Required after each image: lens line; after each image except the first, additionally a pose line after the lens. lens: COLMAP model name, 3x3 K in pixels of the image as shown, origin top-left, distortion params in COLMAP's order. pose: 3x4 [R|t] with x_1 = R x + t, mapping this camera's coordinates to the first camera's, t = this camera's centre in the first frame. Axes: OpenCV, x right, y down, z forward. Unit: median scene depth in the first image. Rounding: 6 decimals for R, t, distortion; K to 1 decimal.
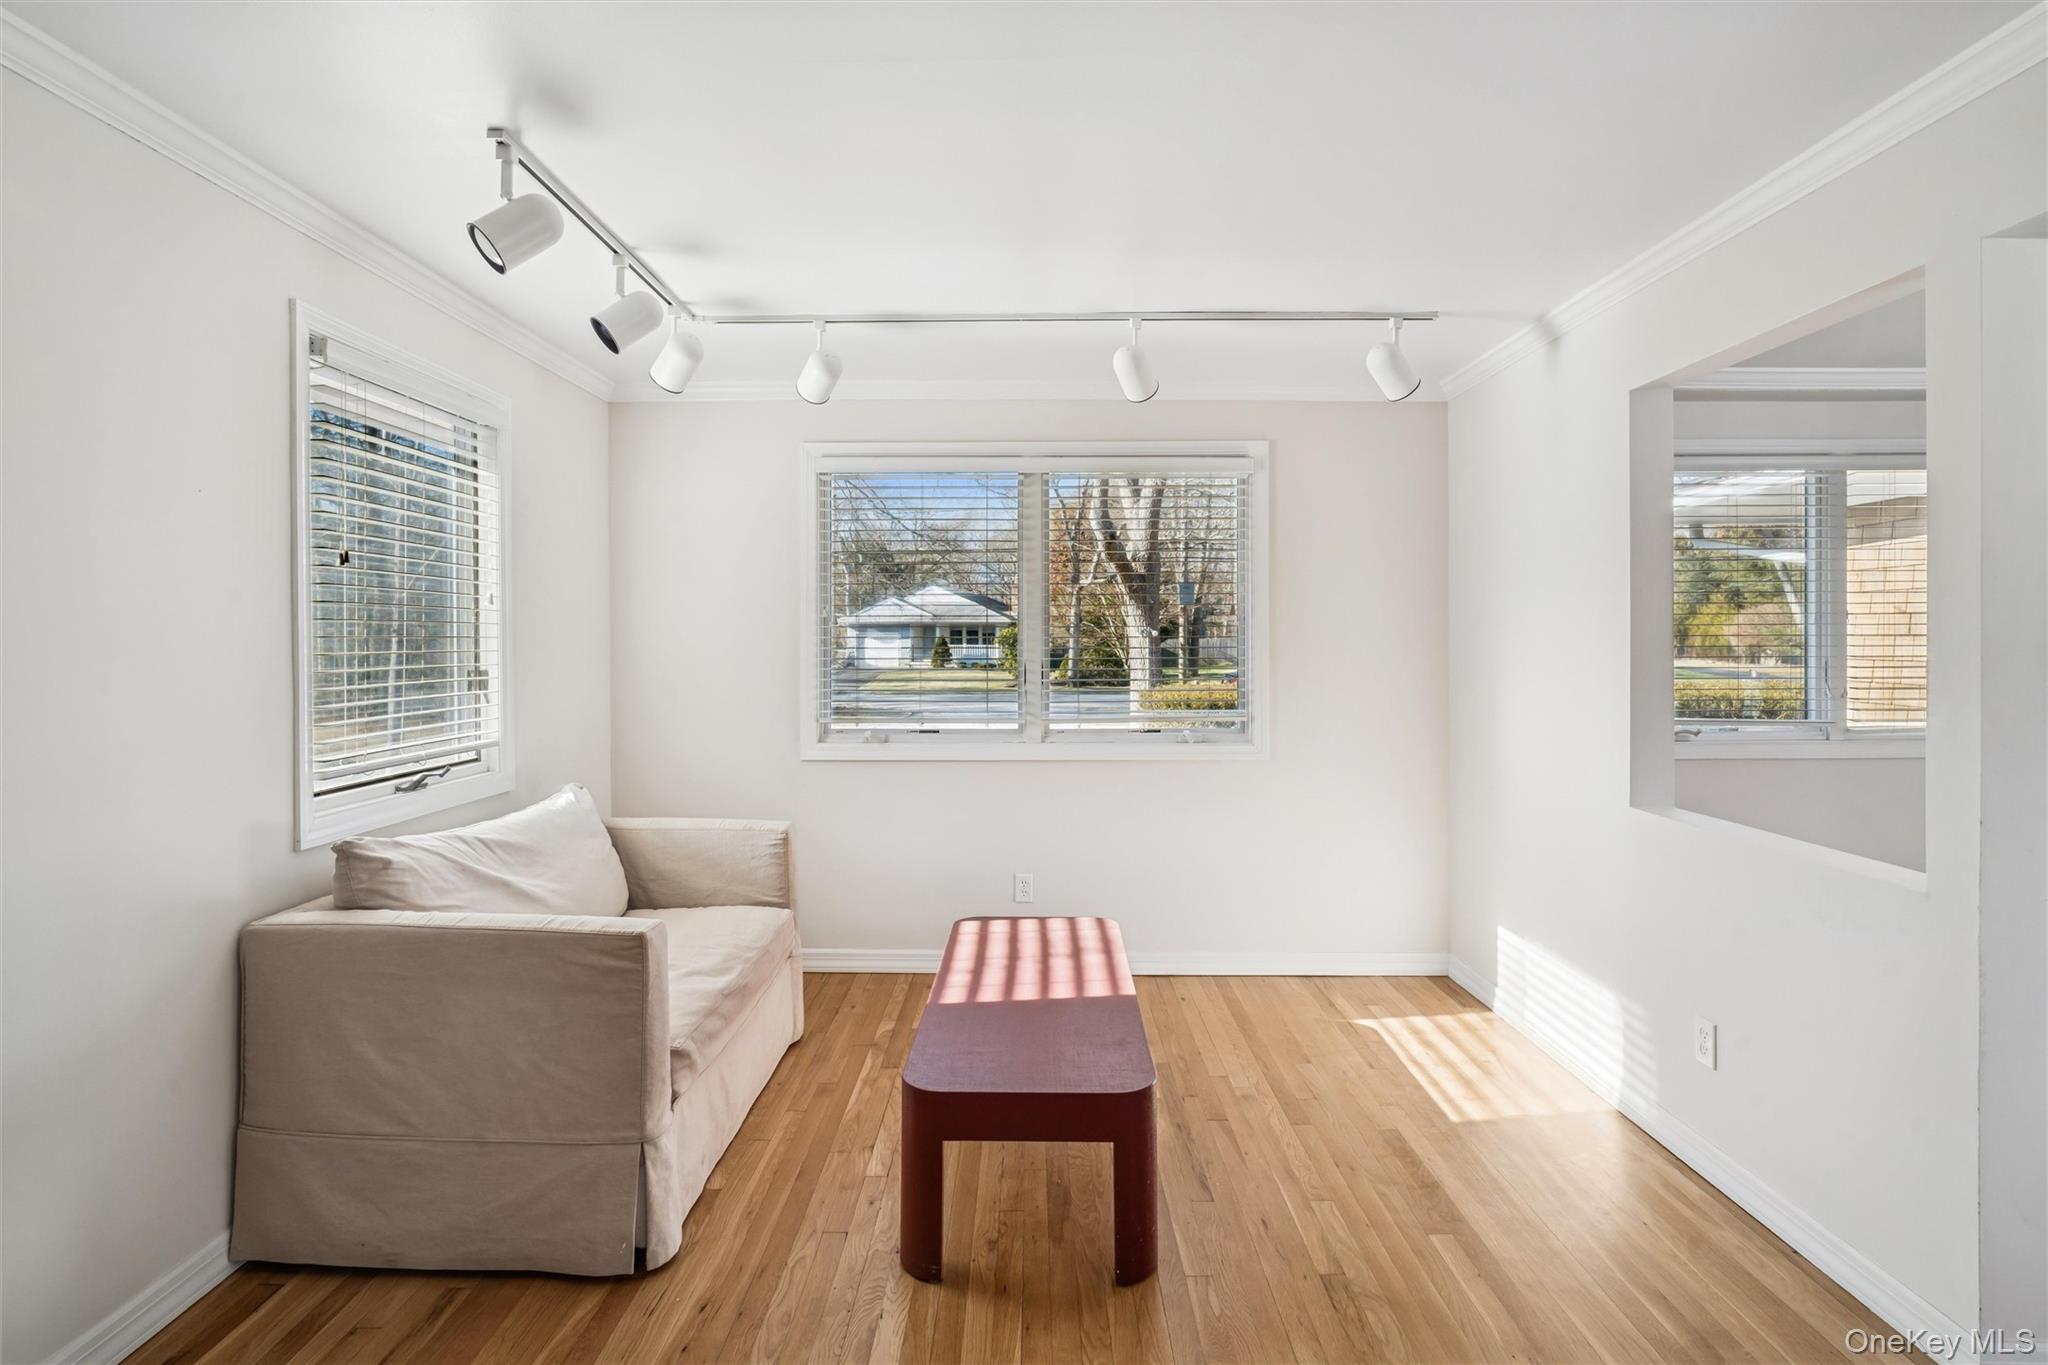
lens RADIAL K [[978.3, 0, 1012.5], [0, 978.3, 661.3], [0, 0, 1]] dist [-0.002108, 0.000066]
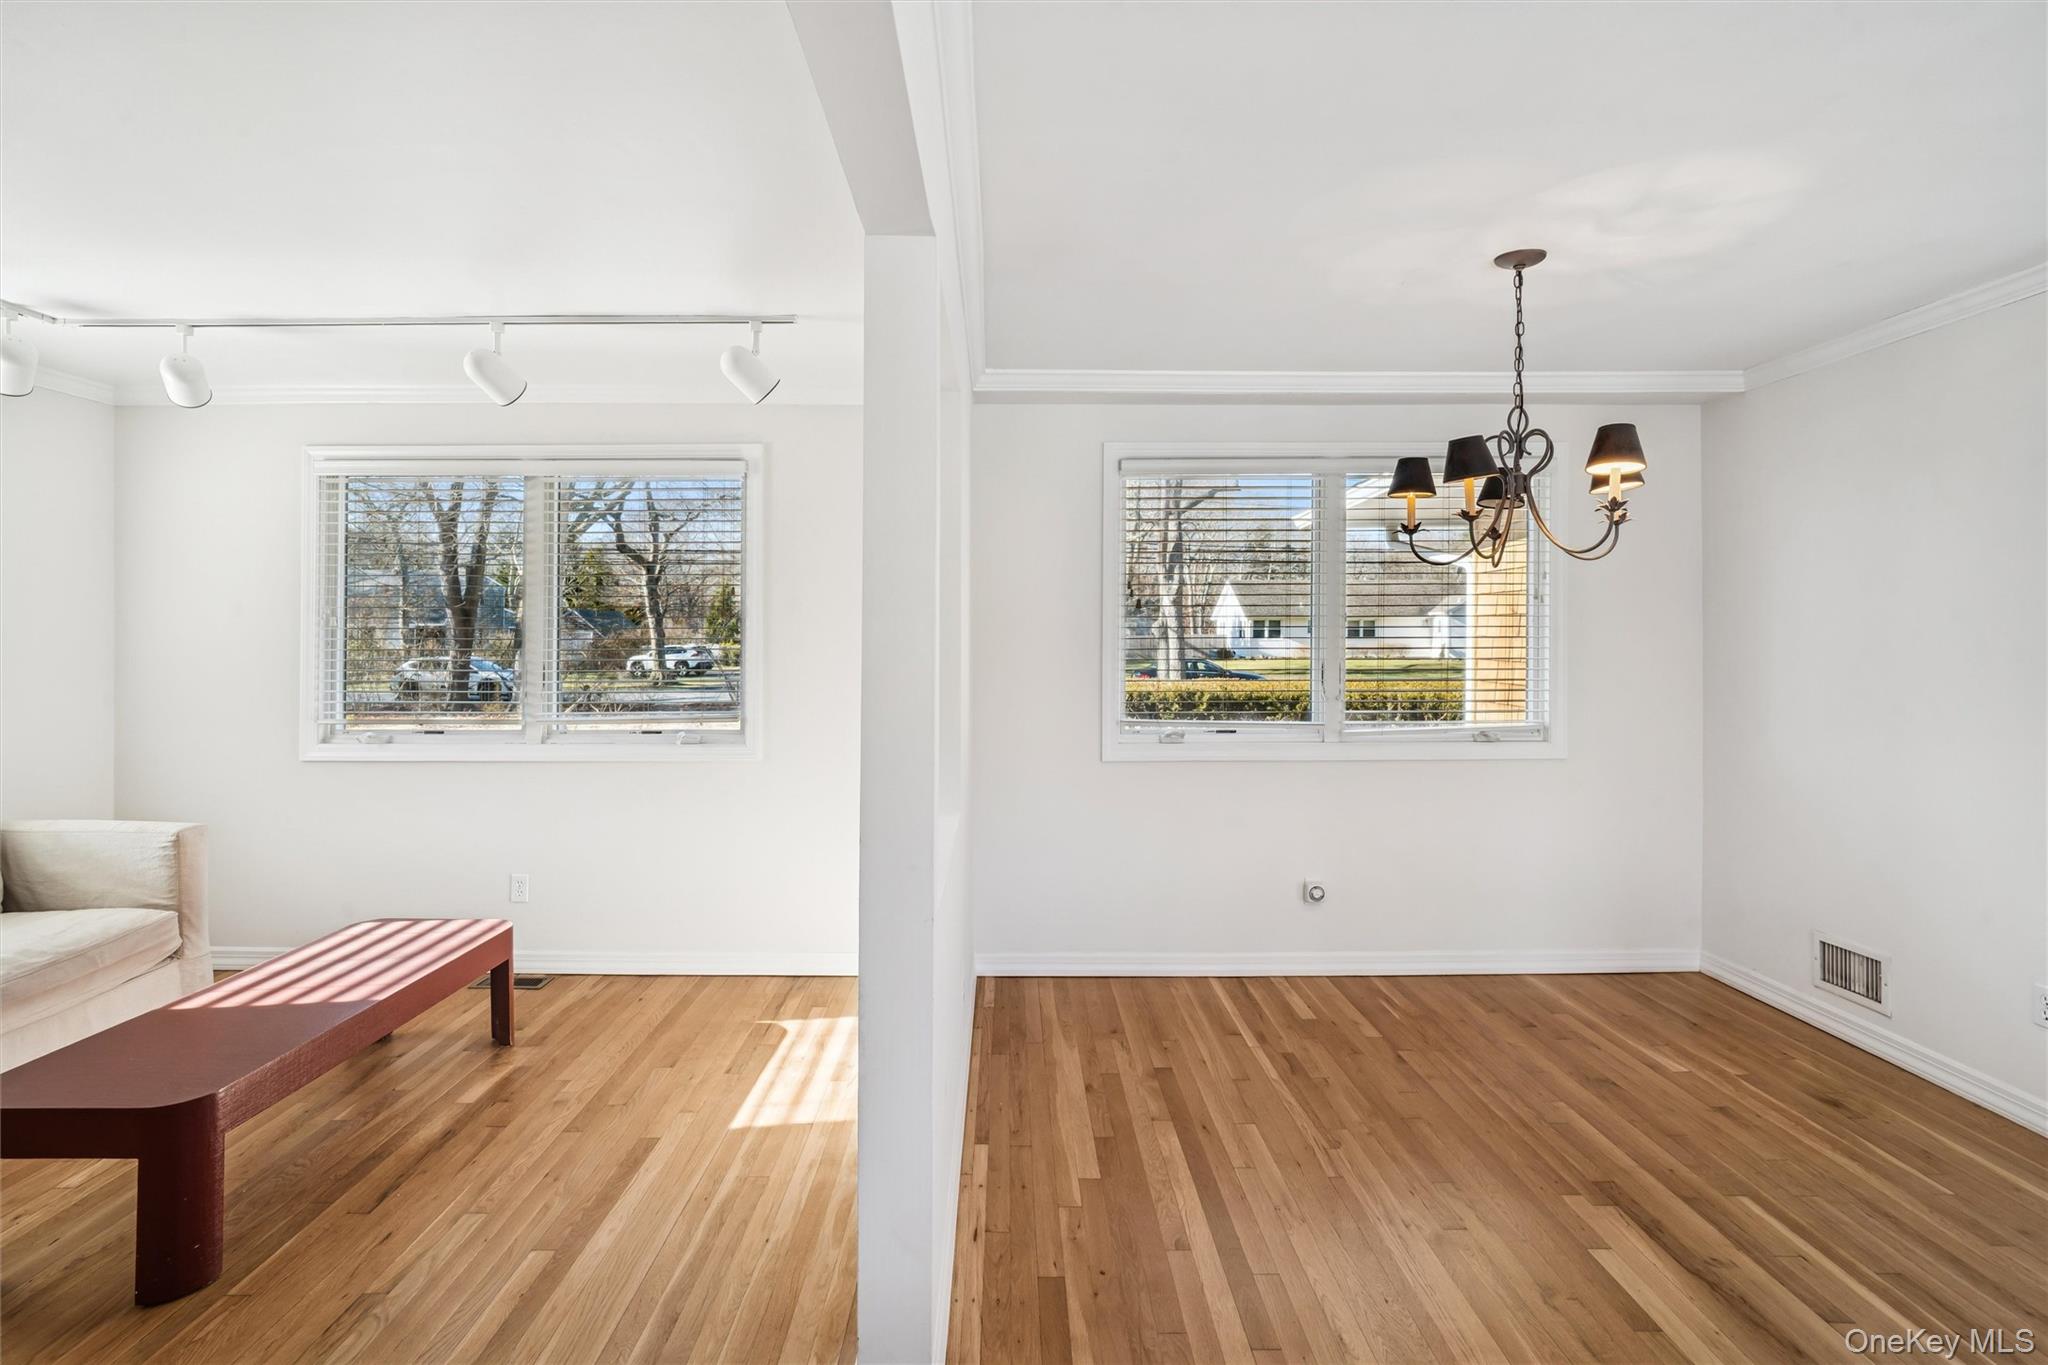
lens RADIAL K [[941.1, 0, 1035.4], [0, 941.1, 649.1], [0, 0, 1]] dist [0.000665, 0.001437]
pose [[0.999997, -0.000496, -0.002535, 0.648806], [0.000462, 0.999910, -0.013398, -0.000901], [0.002542, 0.013397, 0.999907, 0.036211]]
